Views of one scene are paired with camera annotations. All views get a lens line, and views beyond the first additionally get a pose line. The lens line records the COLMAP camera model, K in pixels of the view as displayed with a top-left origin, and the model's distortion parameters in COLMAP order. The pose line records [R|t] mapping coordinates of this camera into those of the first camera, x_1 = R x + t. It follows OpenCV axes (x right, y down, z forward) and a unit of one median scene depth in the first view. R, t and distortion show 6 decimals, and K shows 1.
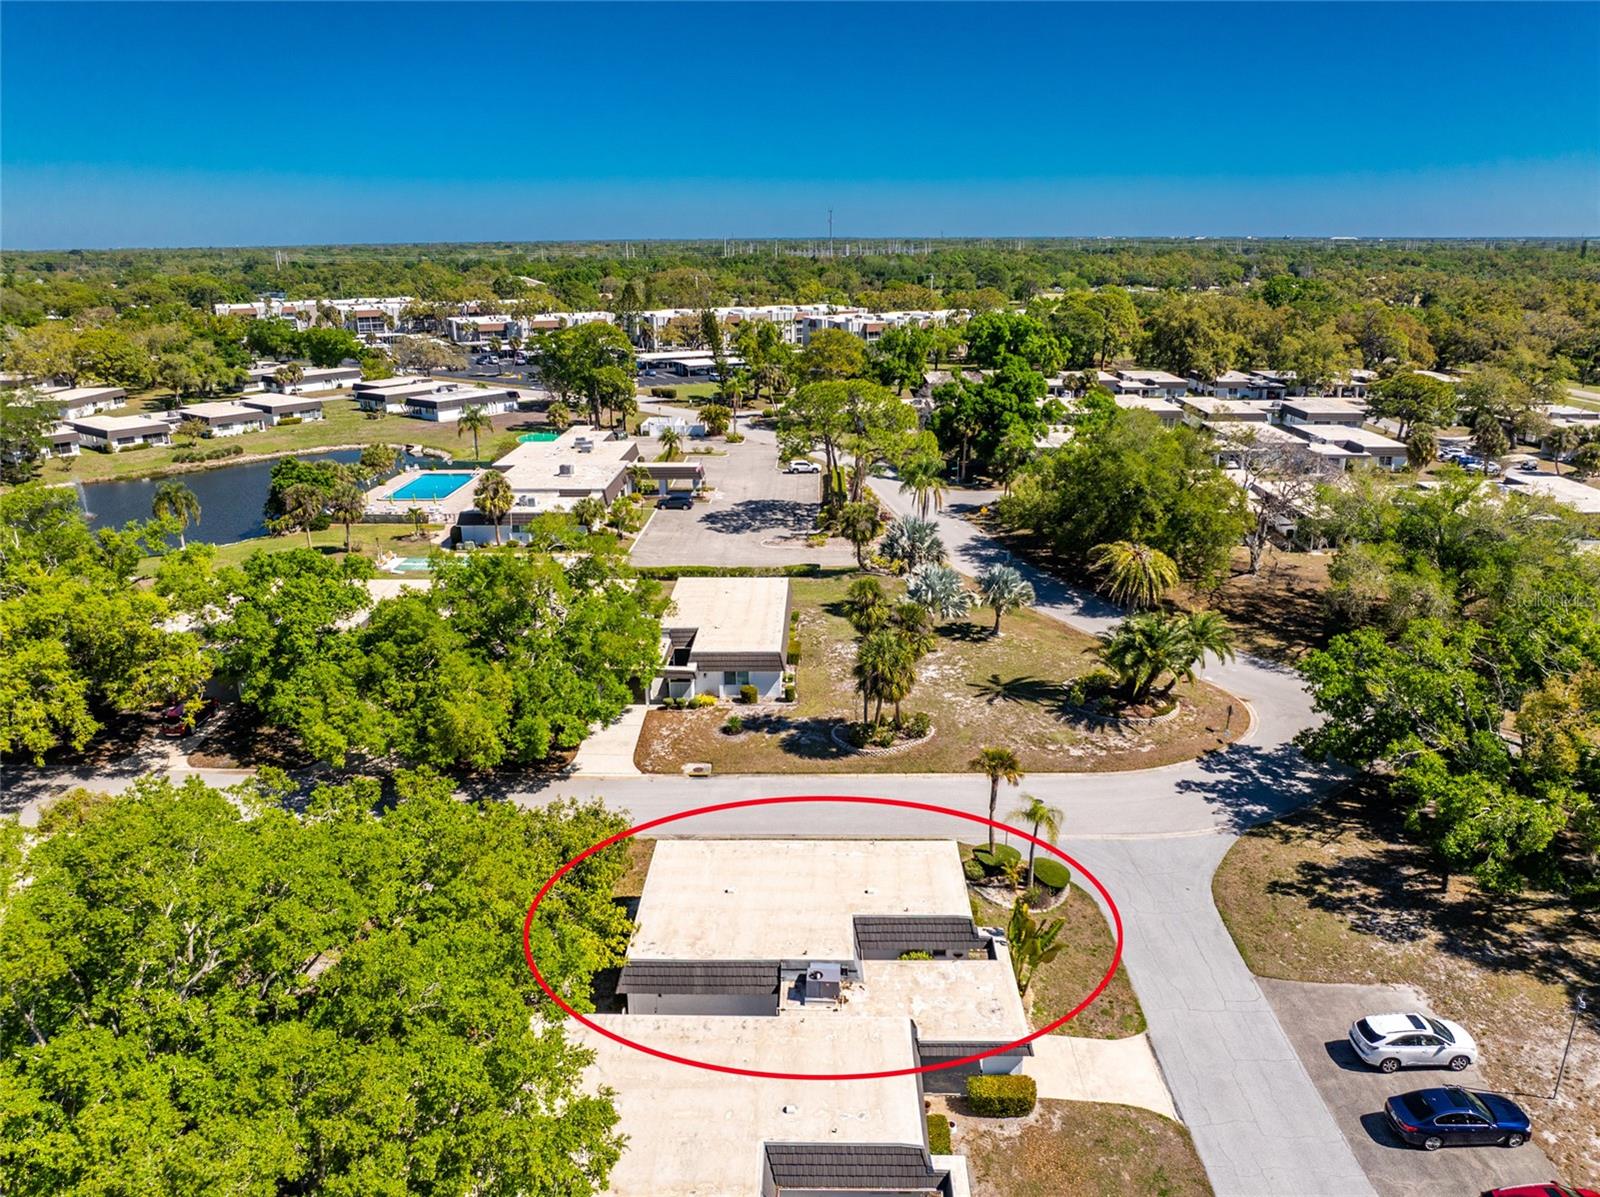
lens RADIAL K [[1124.4, 0, 800.0], [0, 1124.4, 598.5], [0, 0, 1]] dist [-0.030142, -0.012236]
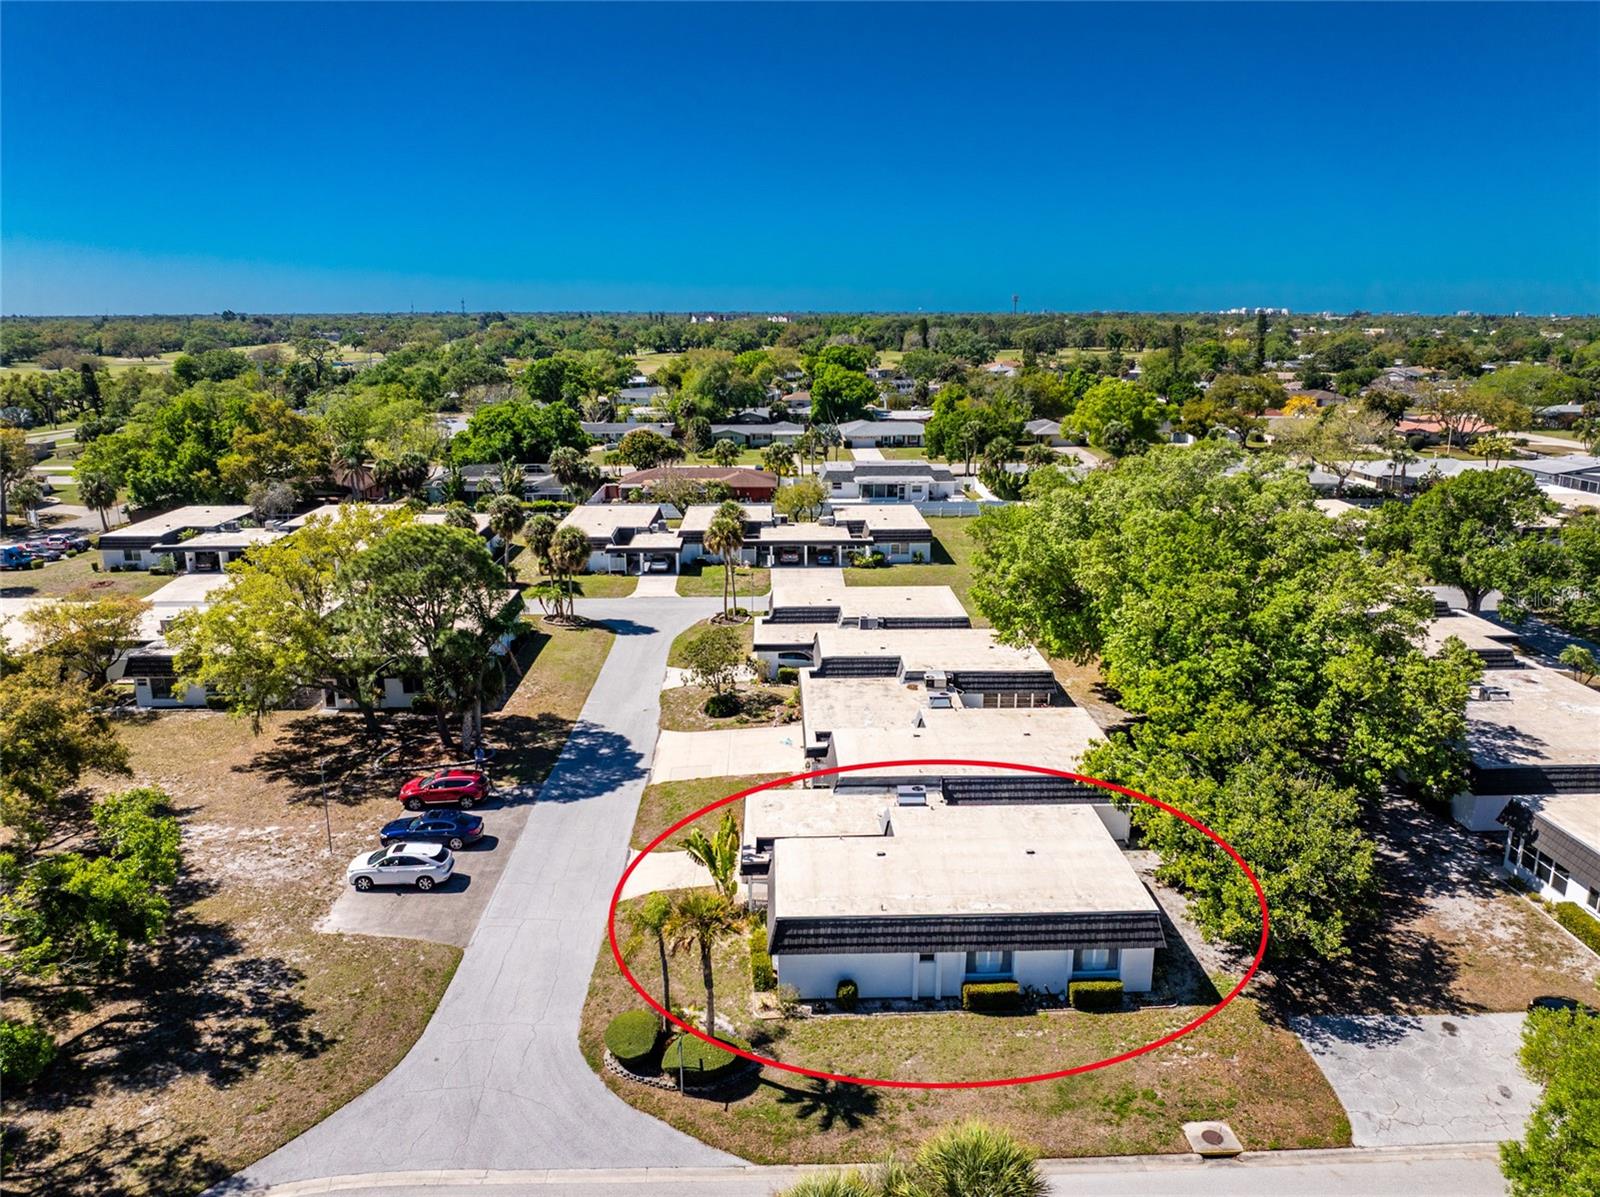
lens RADIAL K [[1114.4, 0, 800.0], [0, 1114.4, 598.5], [0, 0, 1]] dist [-0.031530, -0.000680]
pose [[-0.998984, 0.021245, -0.039752, 0.056867], [-0.003107, 0.847390, 0.530962, -0.144947], [0.044966, 0.530546, -0.846463, 0.591252]]
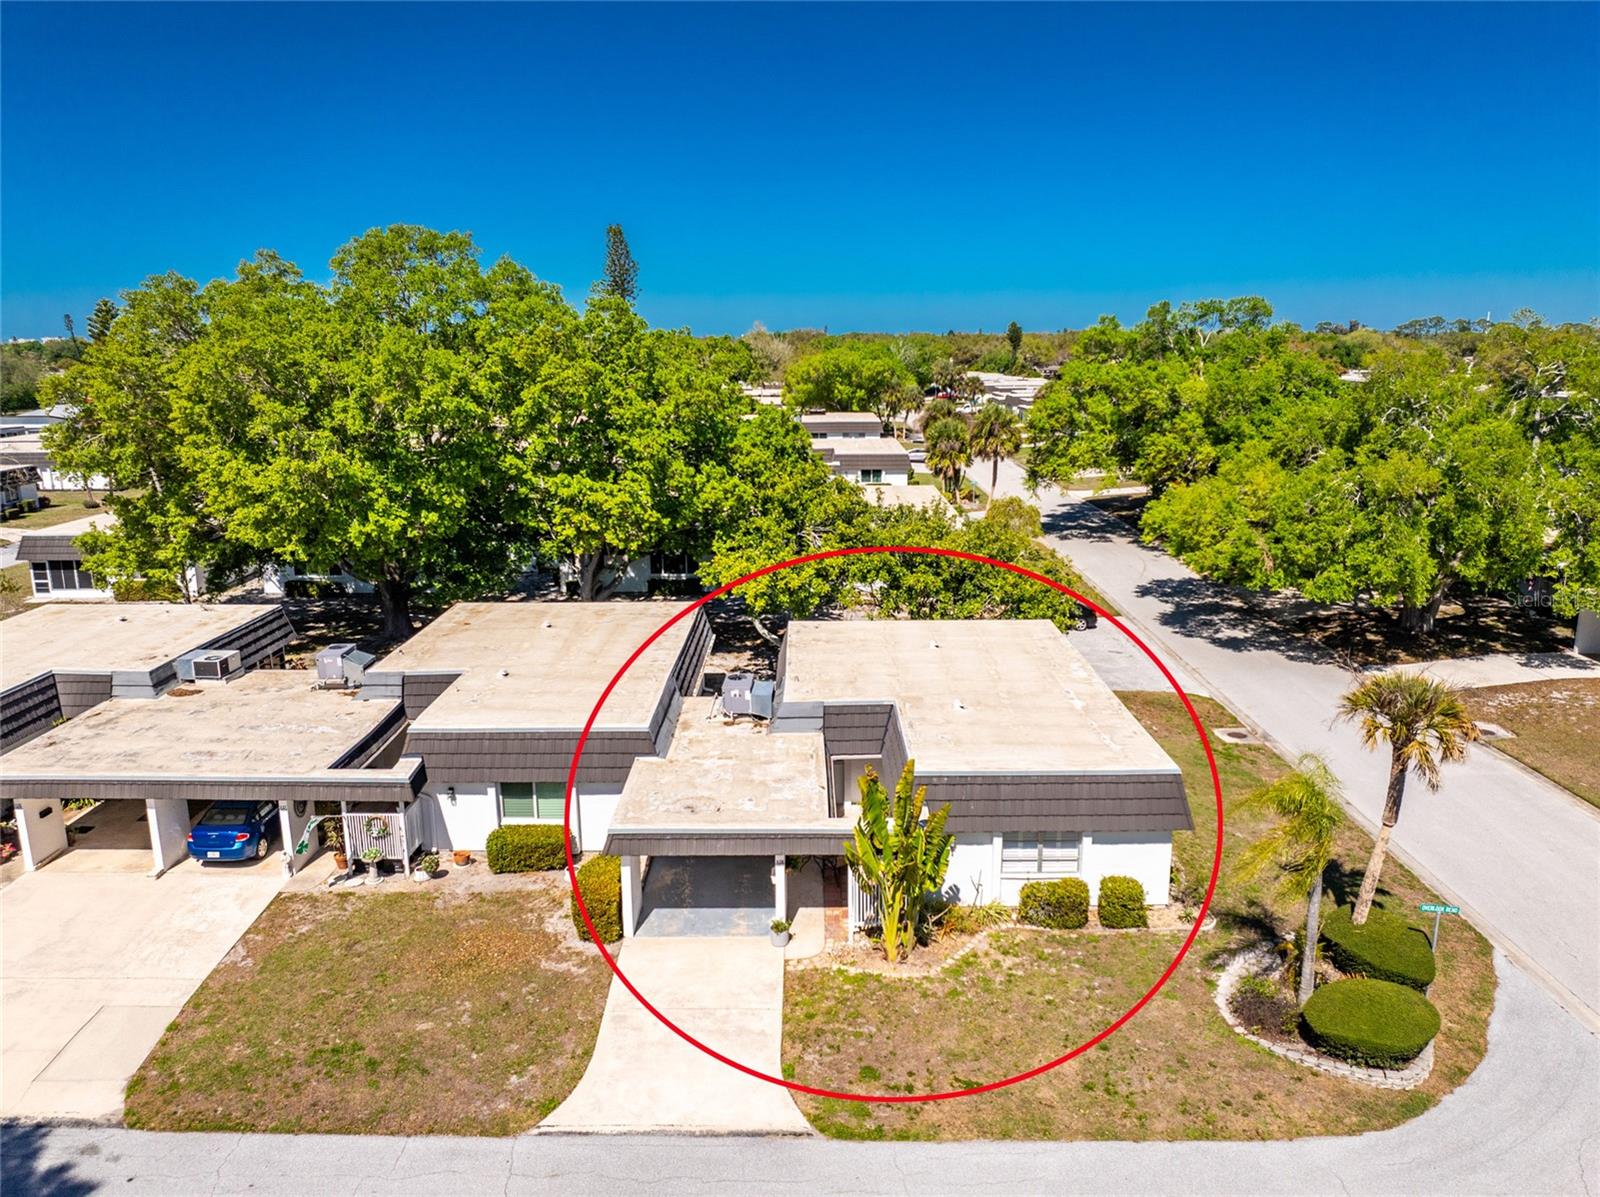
lens RADIAL K [[1125.6, 0, 799.5], [0, 1125.6, 597.1], [0, 0, 1]] dist [-0.040414, 0.006530]
pose [[0.012854, 0.228436, -0.973474, 0.228435], [-0.299328, 0.929789, 0.214232, 0.035702], [0.954064, 0.288634, 0.080329, 0.301786]]
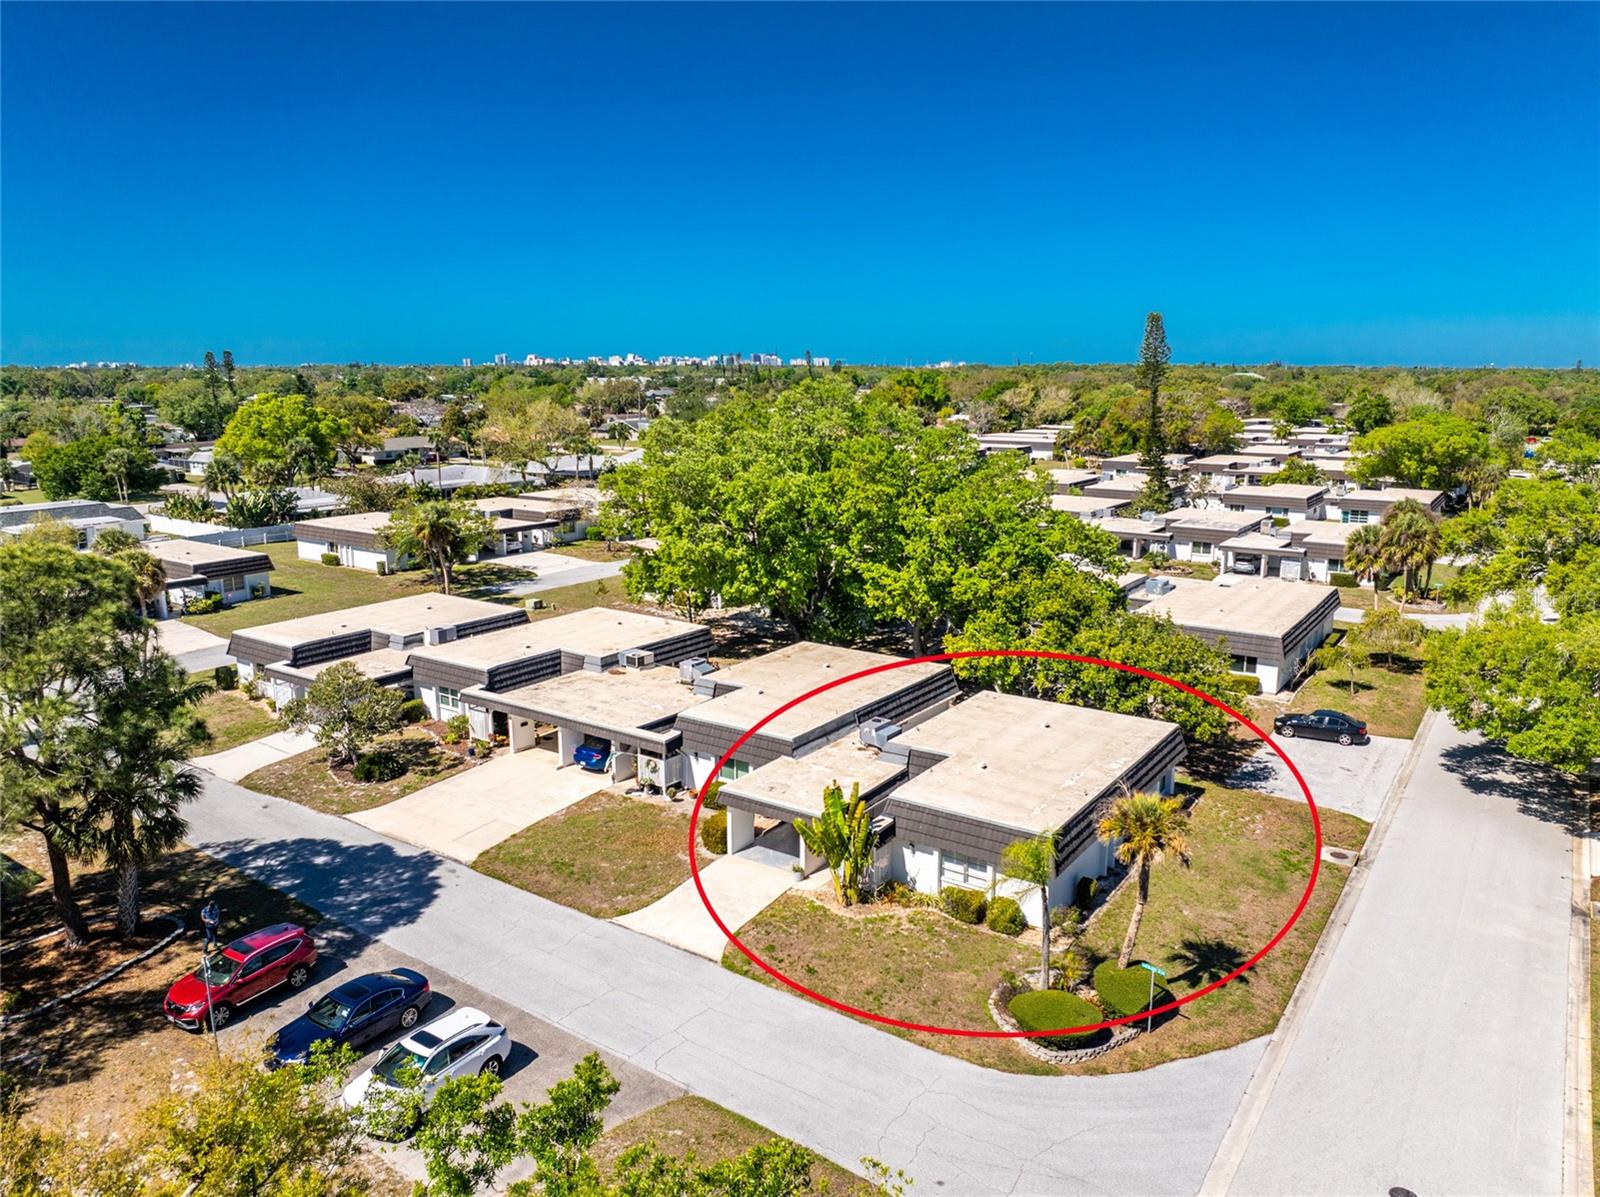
lens RADIAL K [[1125.6, 0, 799.5], [0, 1125.6, 597.1], [0, 0, 1]] dist [-0.040414, 0.006530]
pose [[-0.555182, 0.173107, -0.813515, 0.295980], [-0.250432, 0.897919, 0.361974, -0.049760], [0.793131, 0.404691, -0.455157, 0.437167]]
